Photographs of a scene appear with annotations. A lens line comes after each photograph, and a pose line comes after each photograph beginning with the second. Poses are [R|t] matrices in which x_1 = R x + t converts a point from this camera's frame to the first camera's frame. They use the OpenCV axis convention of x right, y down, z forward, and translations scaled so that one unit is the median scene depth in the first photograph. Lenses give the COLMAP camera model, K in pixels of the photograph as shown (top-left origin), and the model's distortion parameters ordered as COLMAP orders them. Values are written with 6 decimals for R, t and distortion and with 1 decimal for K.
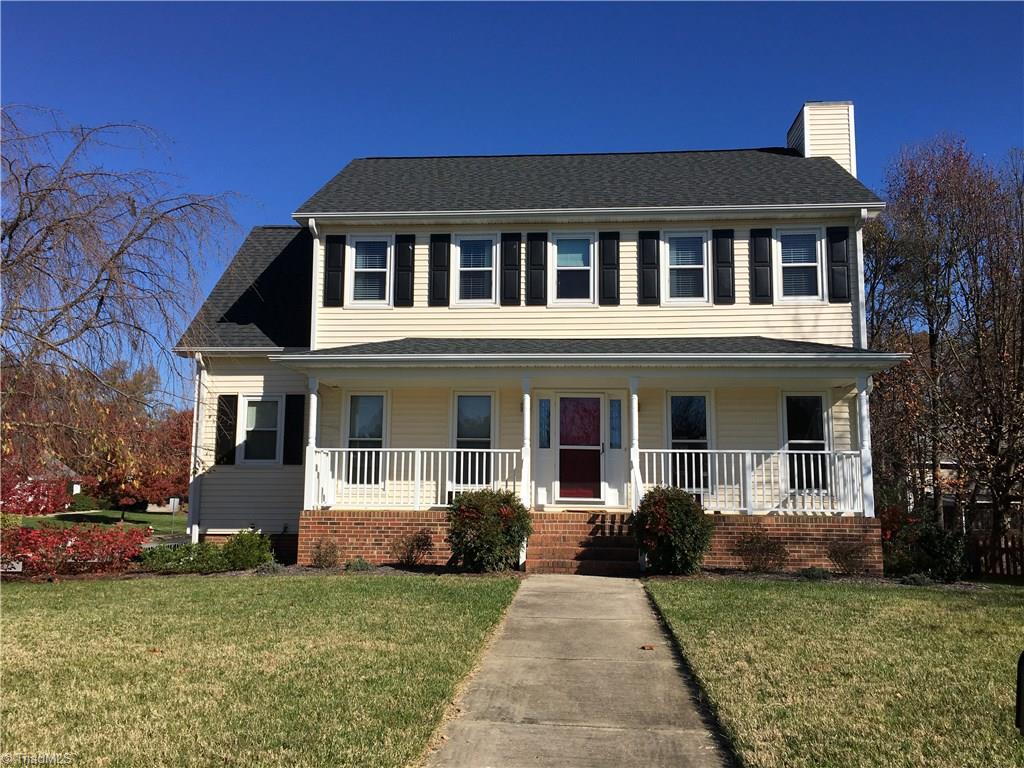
lens RADIAL K [[850.4, 0, 512.3], [0, 850.4, 376.9], [0, 0, 1]] dist [0.045807, -0.000321]
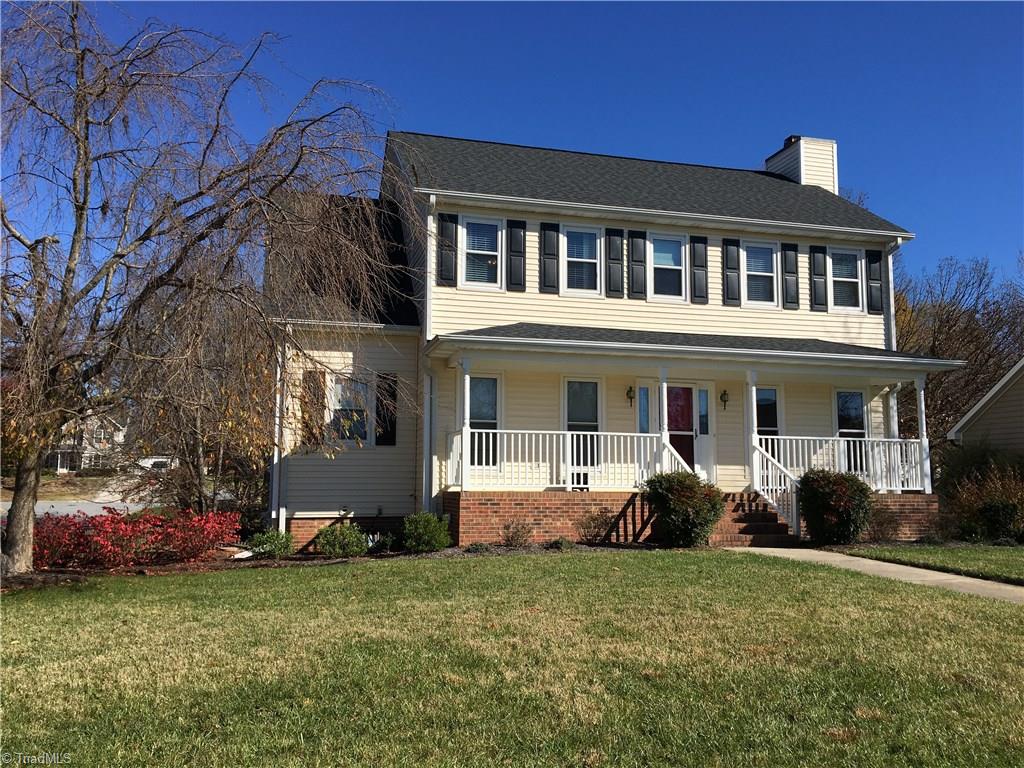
lens RADIAL K [[855.6, 0, 509.6], [0, 855.6, 377.2], [0, 0, 1]] dist [0.063800, -0.003011]
pose [[0.938639, 0.035687, 0.343051, -0.485573], [-0.045014, 0.998801, 0.019263, 0.000463], [-0.341952, -0.033523, 0.939119, 0.038458]]
